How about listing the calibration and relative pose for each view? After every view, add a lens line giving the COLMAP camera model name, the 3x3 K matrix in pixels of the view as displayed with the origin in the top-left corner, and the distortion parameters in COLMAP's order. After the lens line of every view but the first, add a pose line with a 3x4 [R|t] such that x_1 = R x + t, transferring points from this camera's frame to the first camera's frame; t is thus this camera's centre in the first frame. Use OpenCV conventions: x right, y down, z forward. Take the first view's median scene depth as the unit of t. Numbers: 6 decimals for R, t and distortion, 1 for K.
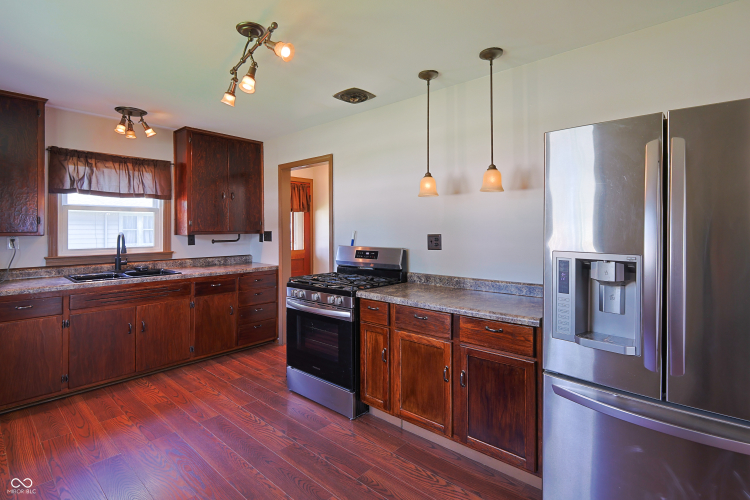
lens RADIAL K [[369.4, 0, 366.8], [0, 369.4, 224.6], [0, 0, 1]] dist [-0.000870, 0.000220]
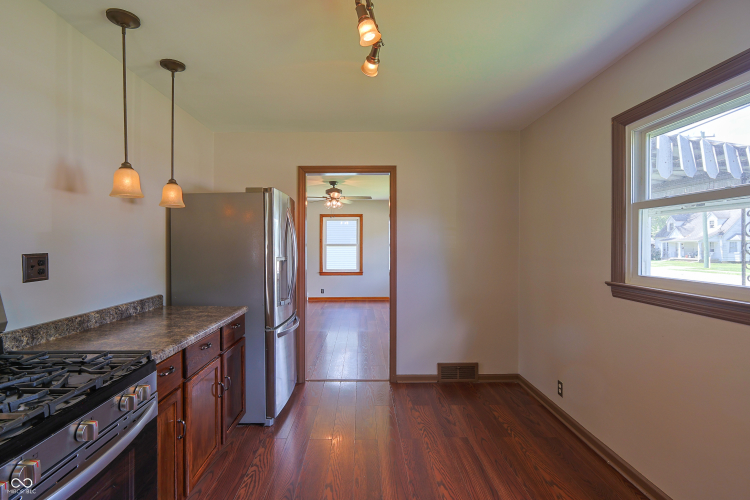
lens RADIAL K [[365.1, 0, 361.9], [0, 365.1, 244.7], [0, 0, 1]] dist [-0.002086, 0.000256]
pose [[-0.670732, 0.003896, 0.741690, -0.500528], [-0.007500, 0.999899, -0.012036, 0.013687], [-0.741662, -0.013636, -0.670635, 0.891661]]
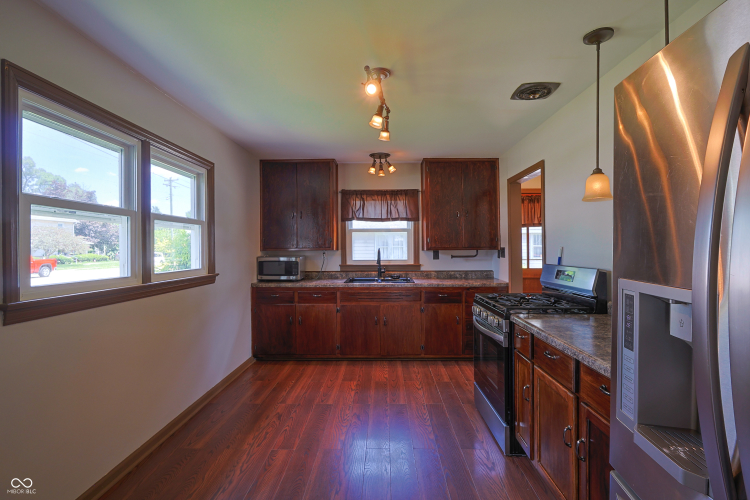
lens RADIAL K [[364.4, 0, 375.3], [0, 364.4, 242.9], [0, 0, 1]] dist [-0.001174, 0.000687]
pose [[0.658558, -0.008727, -0.752480, 0.333915], [0.012512, 0.999922, -0.000647, 0.003283], [0.752426, -0.008989, 0.658615, 0.138878]]
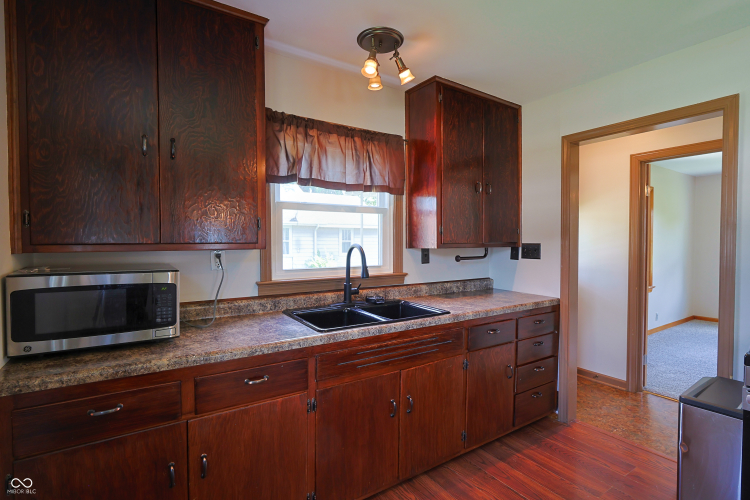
lens RADIAL K [[373.3, 0, 385.0], [0, 373.3, 250.0], [0, 0, 1]] dist [-0.001232, 0.000363]
pose [[0.973112, 0.010475, -0.230094, -0.507815], [-0.001898, 0.999296, 0.037465, 0.007282], [0.230324, -0.036021, 0.972447, 0.420166]]
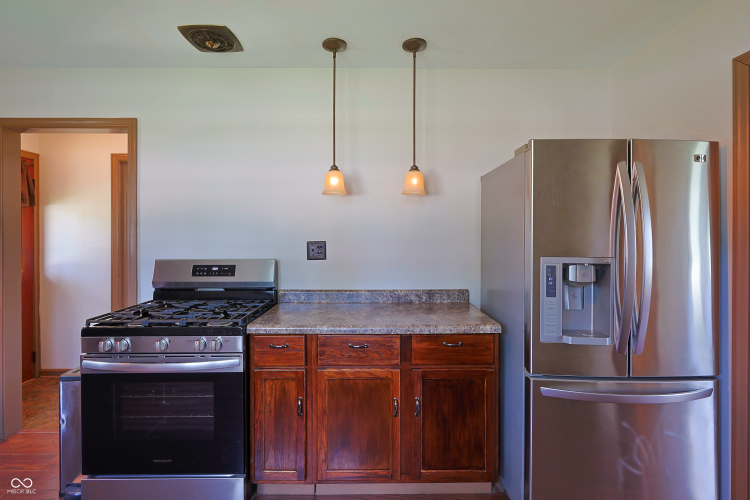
lens RADIAL K [[365.6, 0, 374.0], [0, 365.6, 234.6], [0, 0, 1]] dist [-0.000483, 0.000080]
pose [[0.734034, 0.005578, 0.679090, -0.249431], [-0.011634, 0.999923, 0.004361, 0.005317], [-0.679013, -0.011101, 0.734042, 0.275491]]
